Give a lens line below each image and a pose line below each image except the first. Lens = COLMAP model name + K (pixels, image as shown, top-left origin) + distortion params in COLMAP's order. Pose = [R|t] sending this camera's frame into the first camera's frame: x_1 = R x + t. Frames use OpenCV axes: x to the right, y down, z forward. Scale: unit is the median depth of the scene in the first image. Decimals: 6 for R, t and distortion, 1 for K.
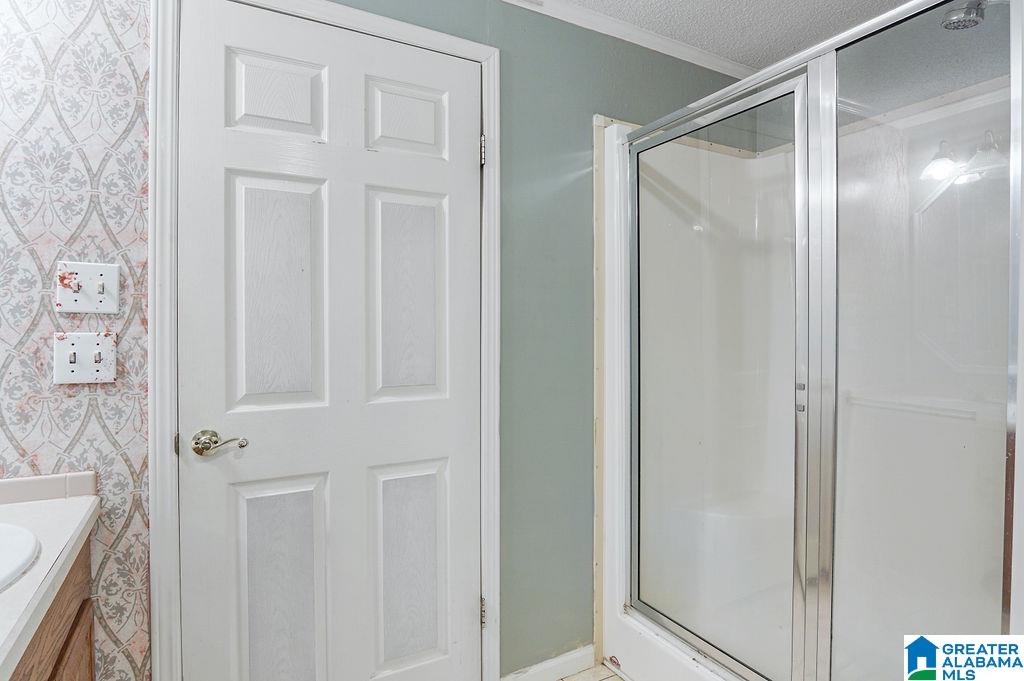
lens RADIAL K [[551.6, 0, 511.2], [0, 551.6, 337.0], [0, 0, 1]] dist [-0.017228, -0.001276]
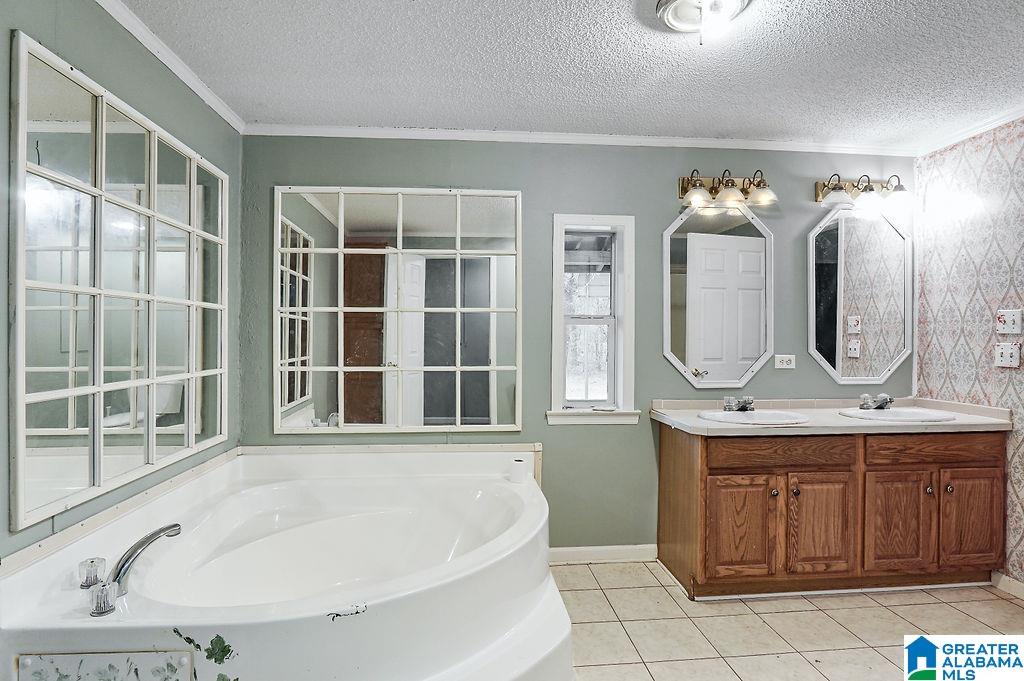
lens RADIAL K [[551.6, 0, 510.3], [0, 551.6, 339.8], [0, 0, 1]] dist [-0.017228, -0.001276]
pose [[-0.404854, 0.003737, -0.914374, 1.942123], [-0.008592, 0.999932, 0.007891, -0.020632], [0.914341, 0.011051, -0.404794, 0.090571]]
